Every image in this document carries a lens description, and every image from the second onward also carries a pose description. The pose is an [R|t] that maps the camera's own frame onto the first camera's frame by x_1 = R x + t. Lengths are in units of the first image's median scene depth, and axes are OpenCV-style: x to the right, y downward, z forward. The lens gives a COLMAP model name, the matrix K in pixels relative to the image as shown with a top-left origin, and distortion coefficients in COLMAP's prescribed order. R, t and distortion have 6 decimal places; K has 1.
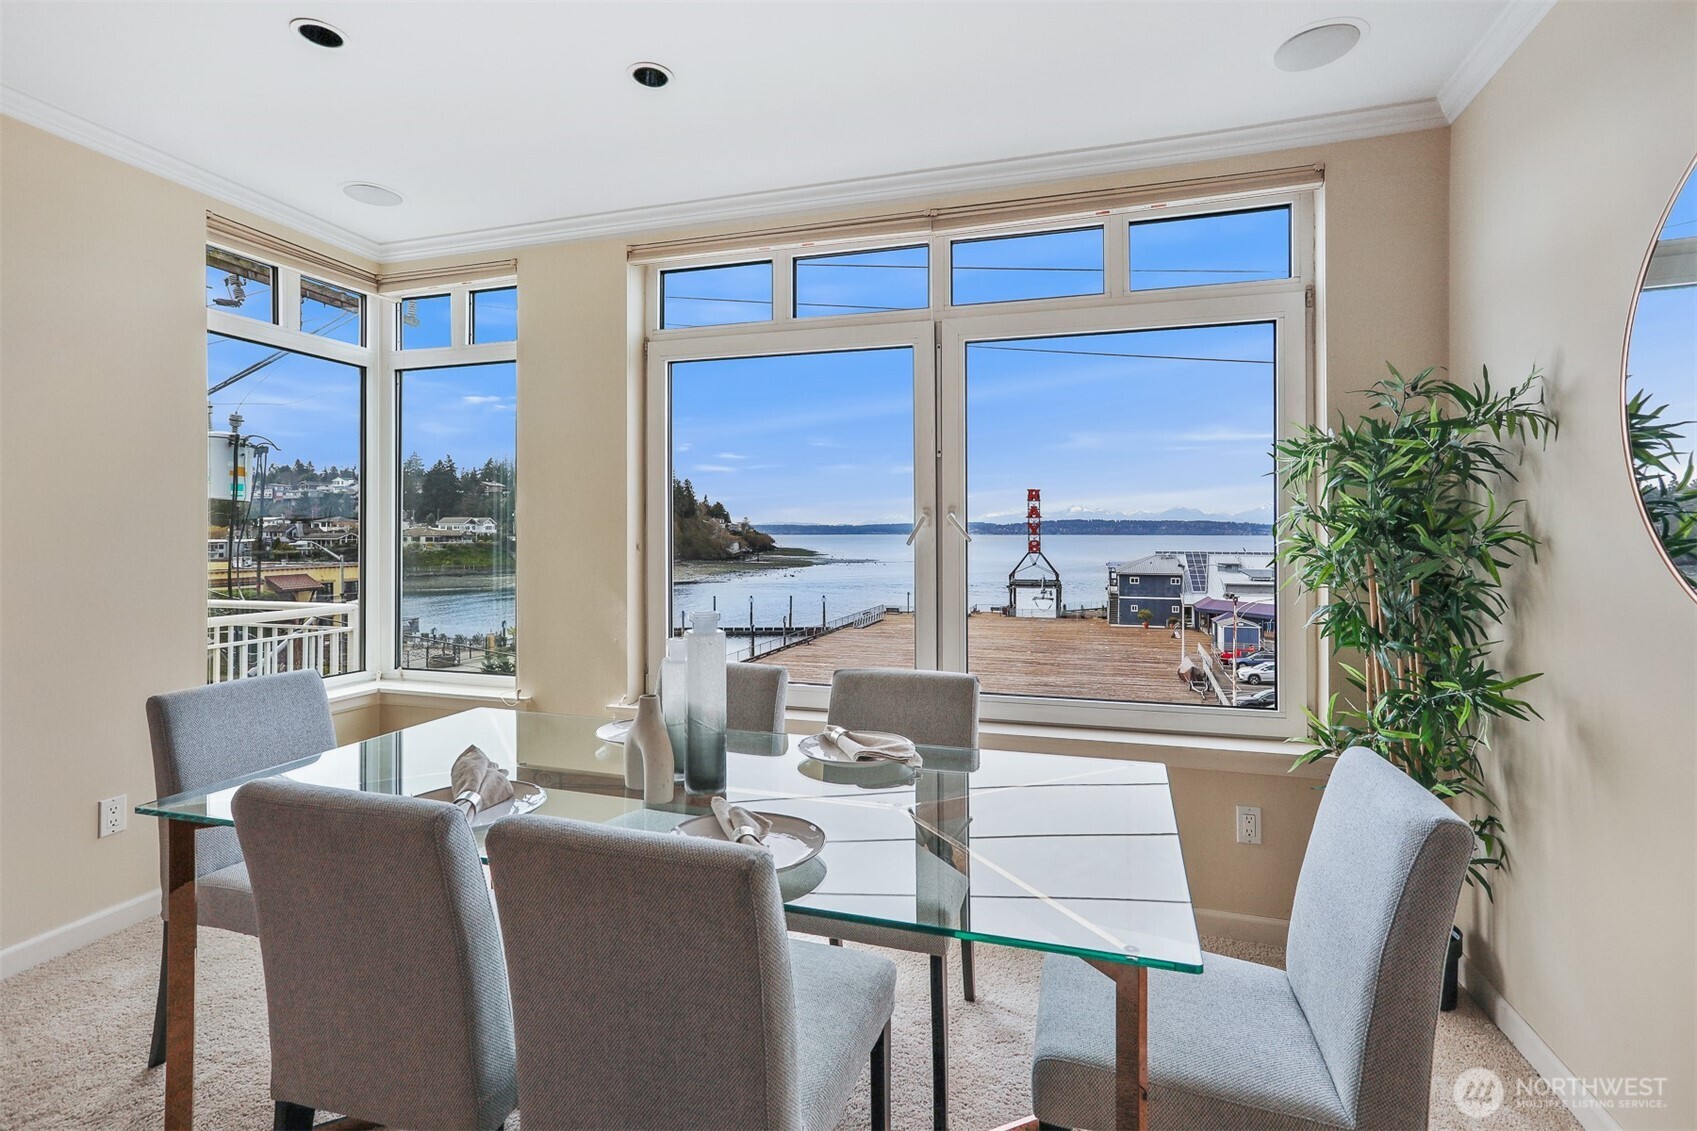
lens RADIAL K [[843.8, 0, 853.2], [0, 843.8, 531.3], [0, 0, 1]] dist [-0.030463, 0.011873]
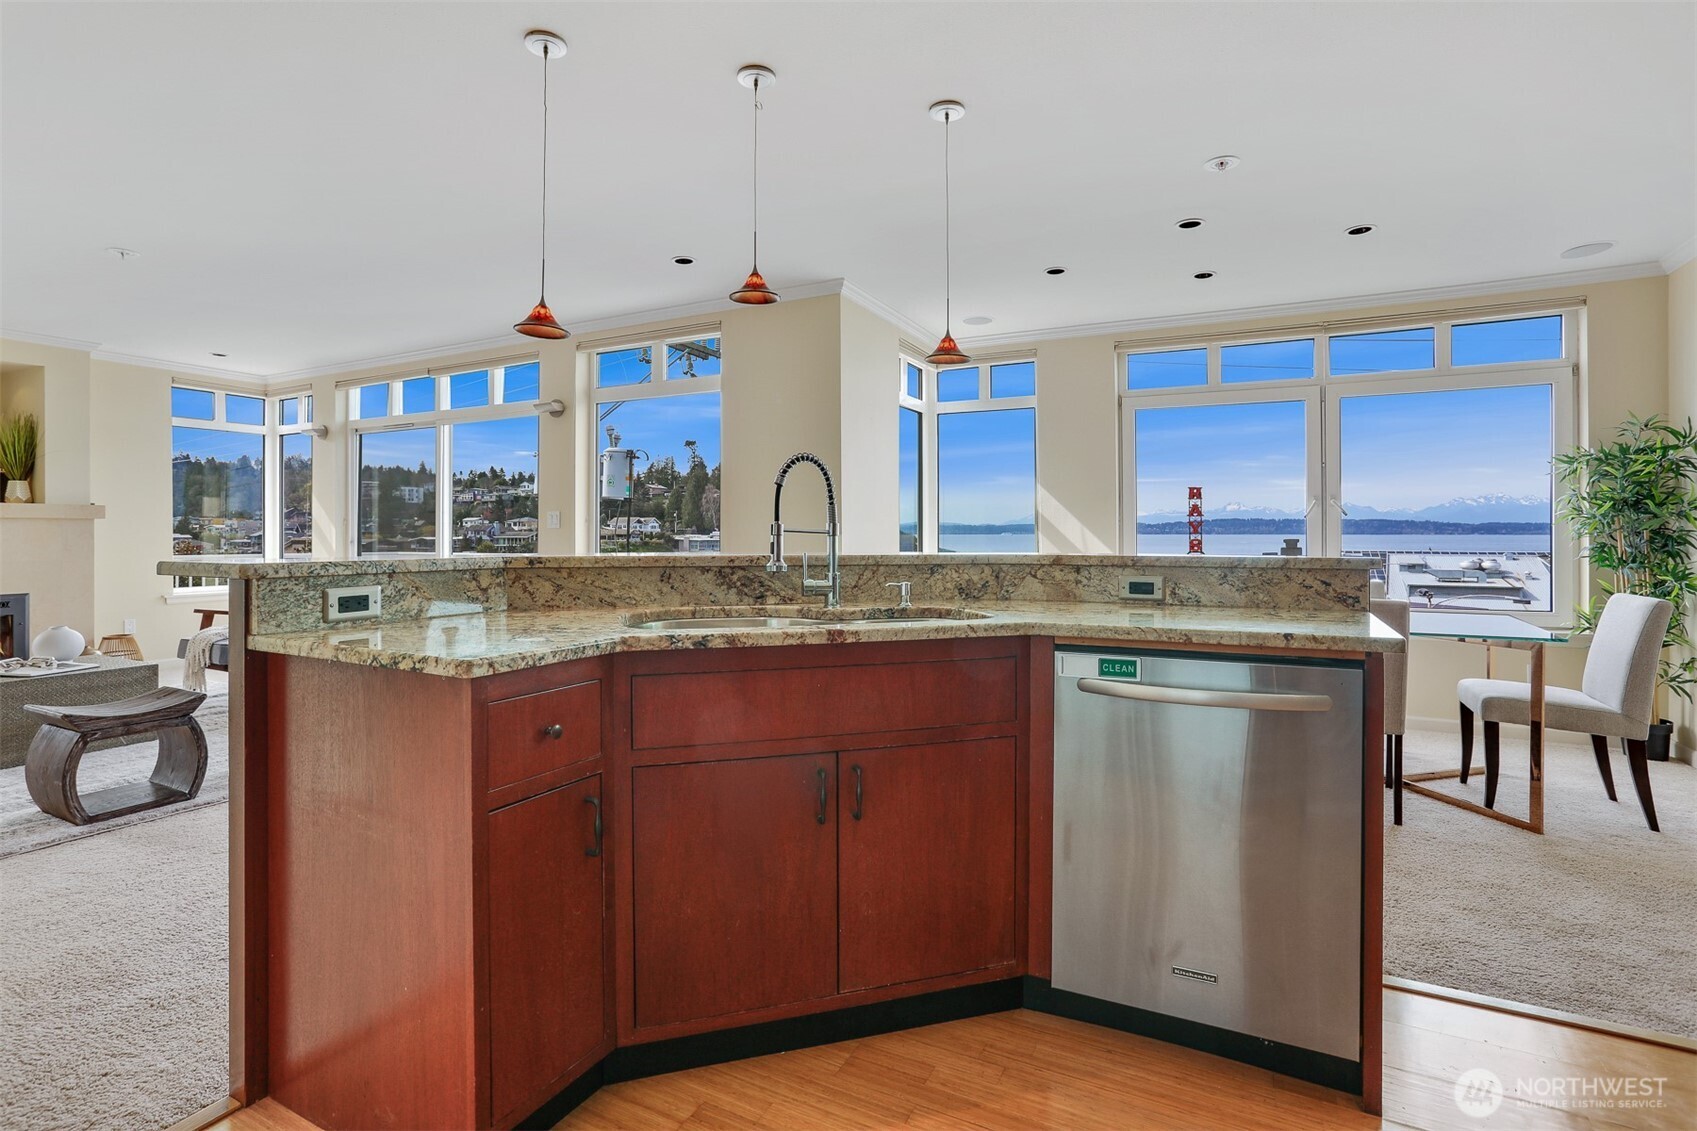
lens RADIAL K [[843.8, 0, 842.4], [0, 843.8, 533.5], [0, 0, 1]] dist [-0.030463, 0.011873]
pose [[0.985449, 0.000474, -0.169969, -0.736972], [-0.000071, 0.999997, 0.002378, 0.057862], [0.169970, -0.002331, 0.985447, -1.063654]]
